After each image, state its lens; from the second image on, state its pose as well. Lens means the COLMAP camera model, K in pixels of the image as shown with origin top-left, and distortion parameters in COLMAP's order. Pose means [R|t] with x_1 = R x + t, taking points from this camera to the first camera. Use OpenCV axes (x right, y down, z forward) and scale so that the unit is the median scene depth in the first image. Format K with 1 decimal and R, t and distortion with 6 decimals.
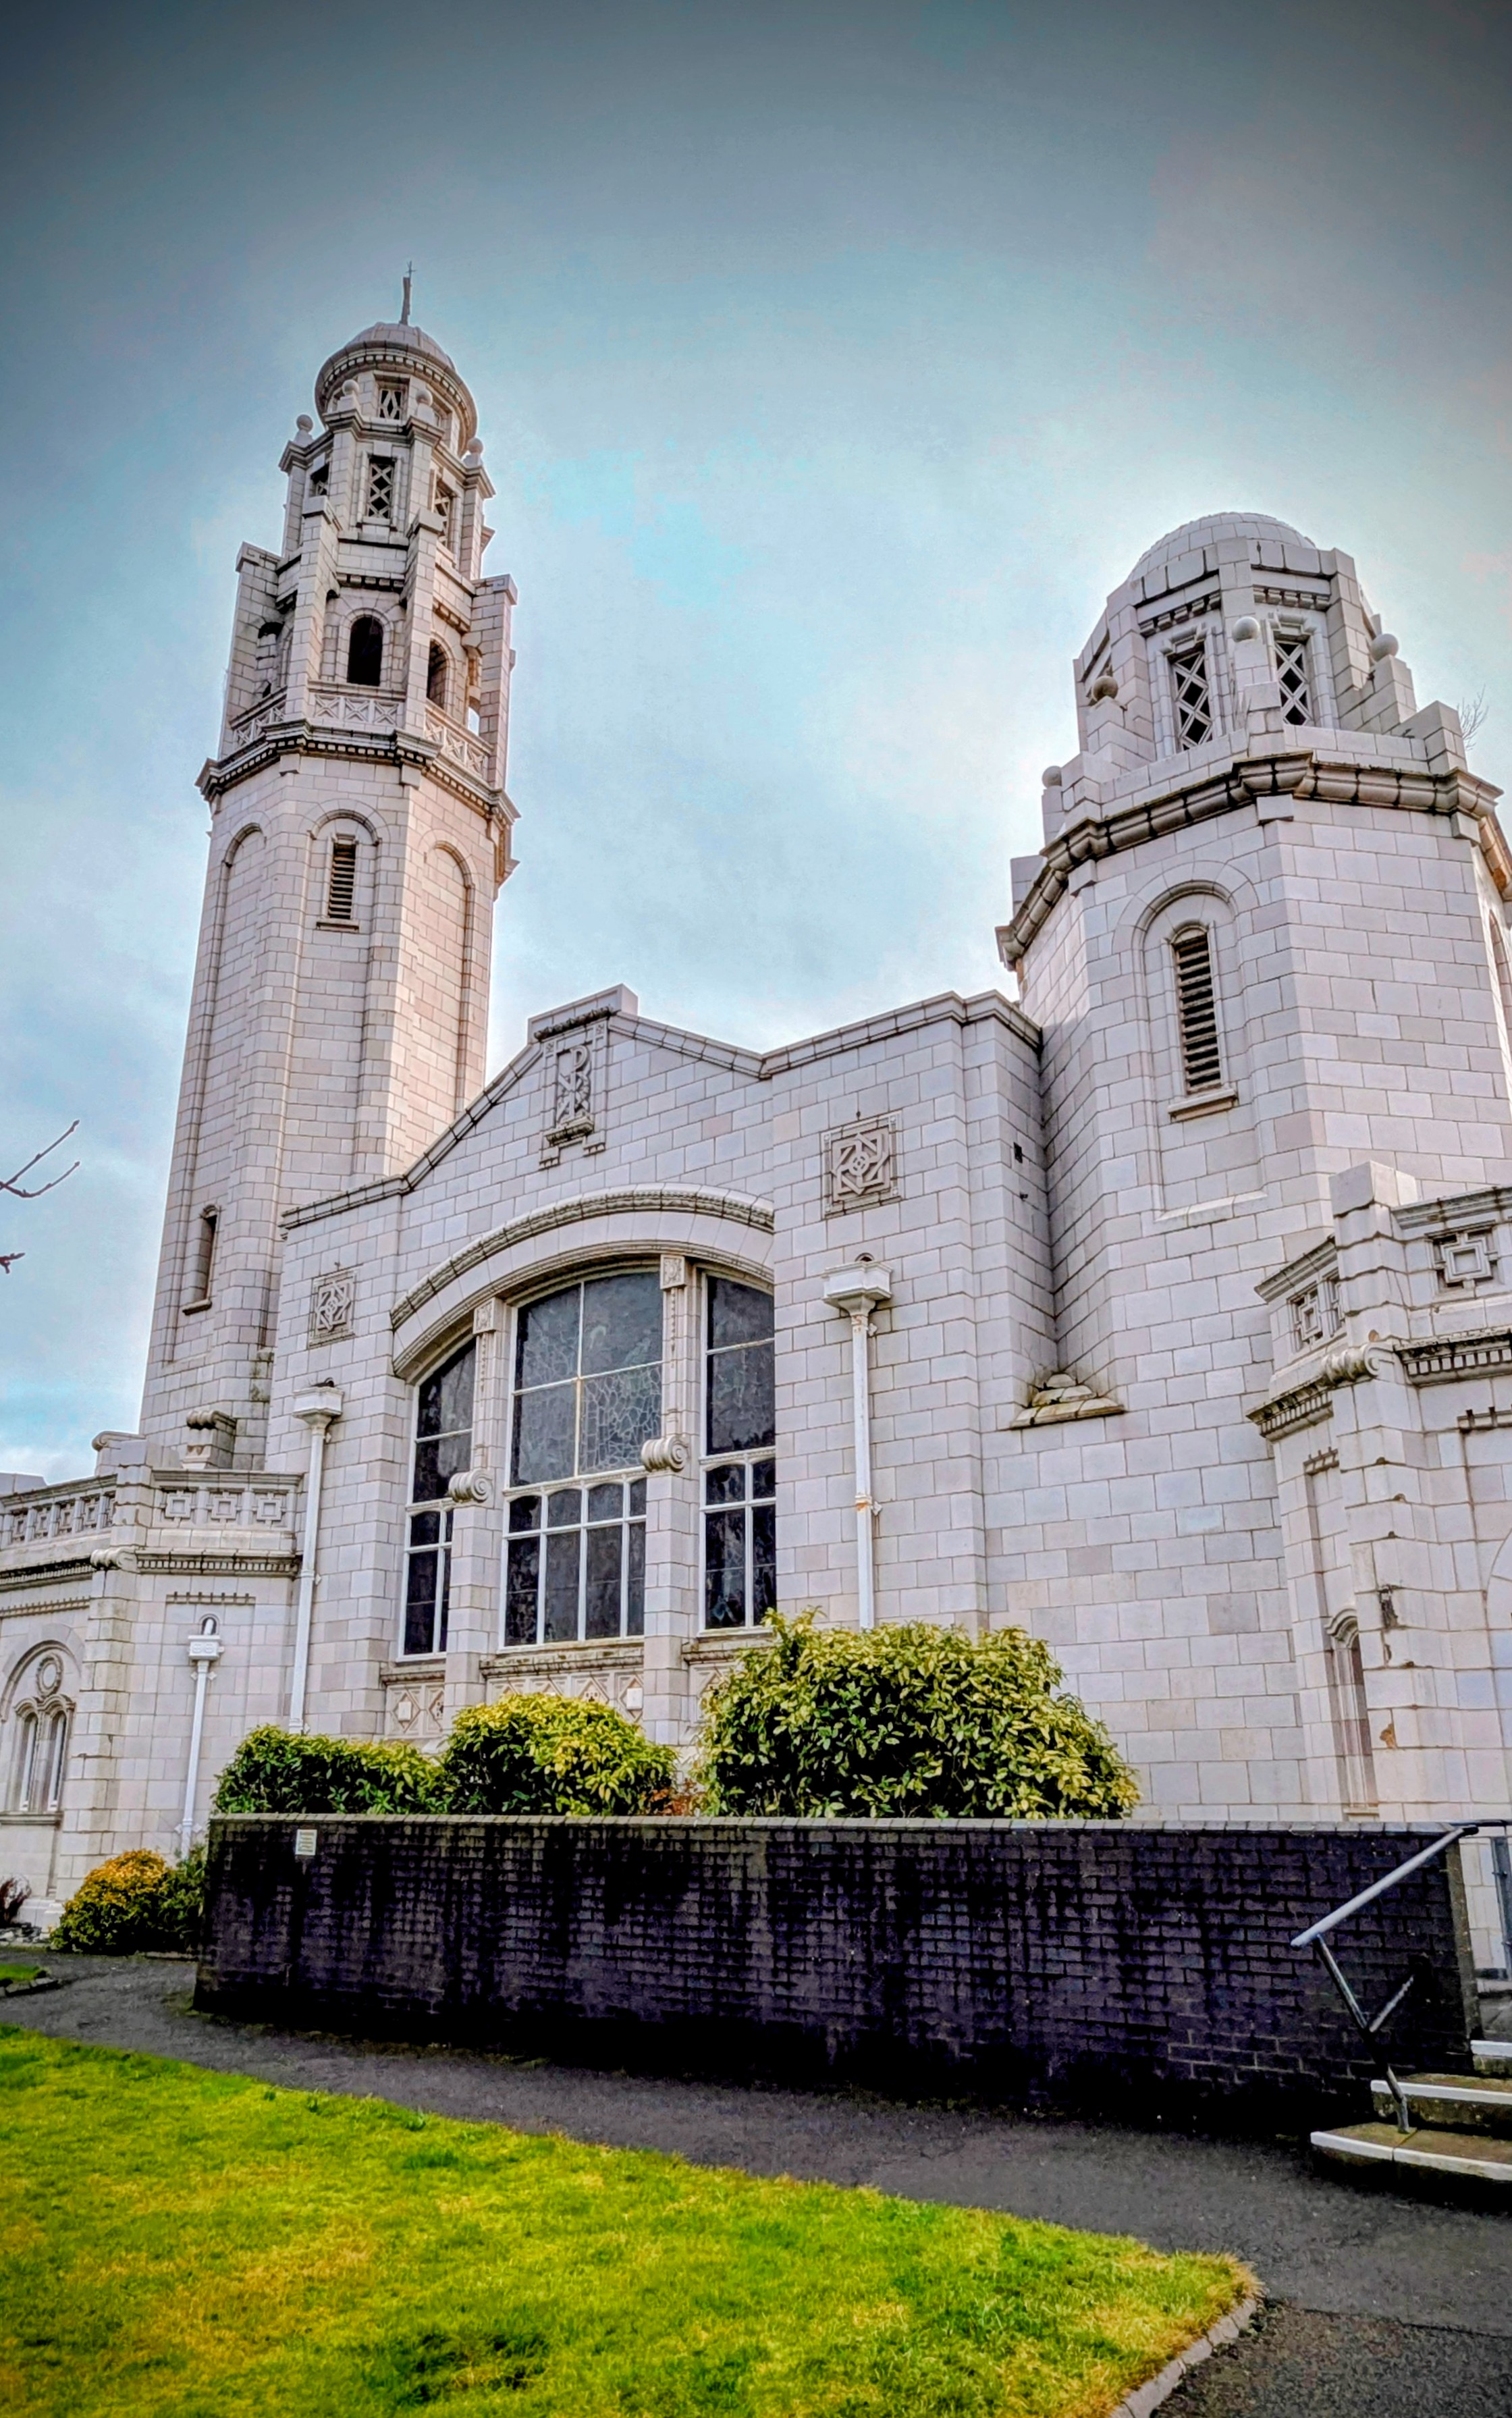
lens RADIAL K [[1590.5, 0, 754.7], [0, 1590.5, 1304.5], [0, 0, 1]] dist [0.003226, 0.000237]
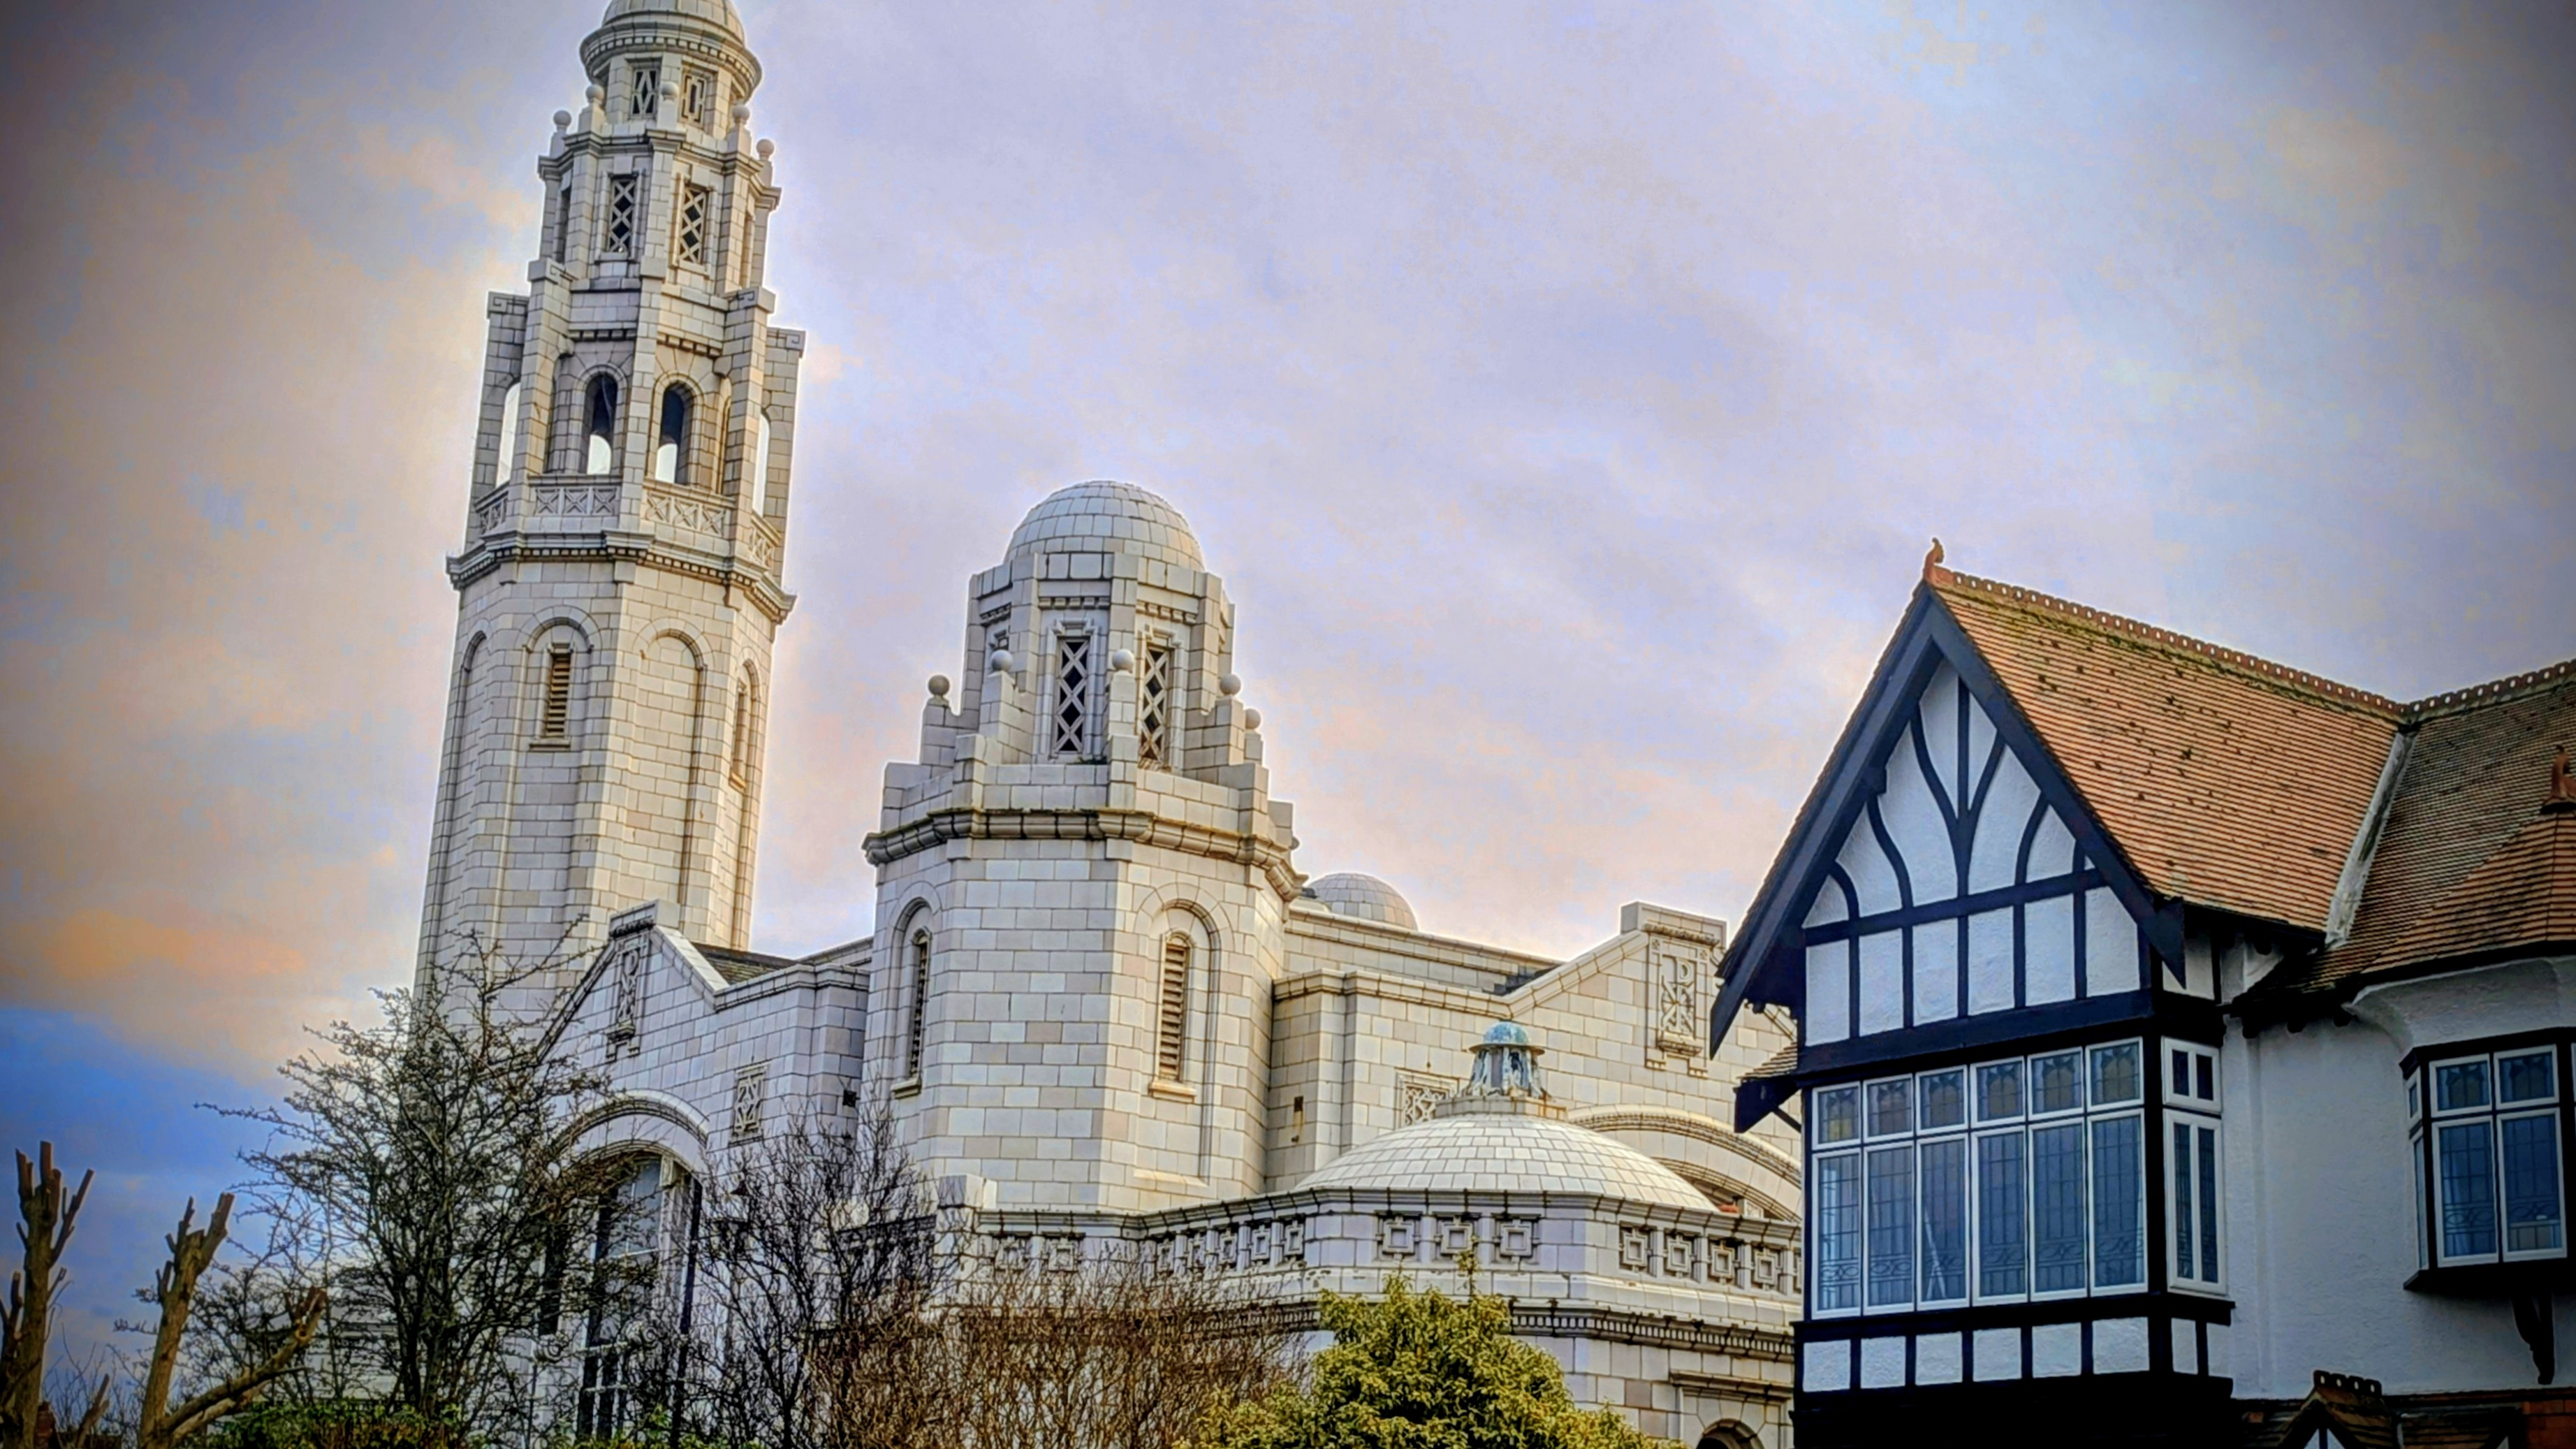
lens RADIAL K [[3504.9, 0, 1288.0], [0, 3504.9, 724.5], [0, 0, 1]] dist [0.100073, -0.015685]
pose [[0.943835, -0.045525, -0.327266, 0.872267], [0.055680, 0.998212, 0.021724, -0.266661], [0.325692, -0.038726, 0.944682, -0.905244]]
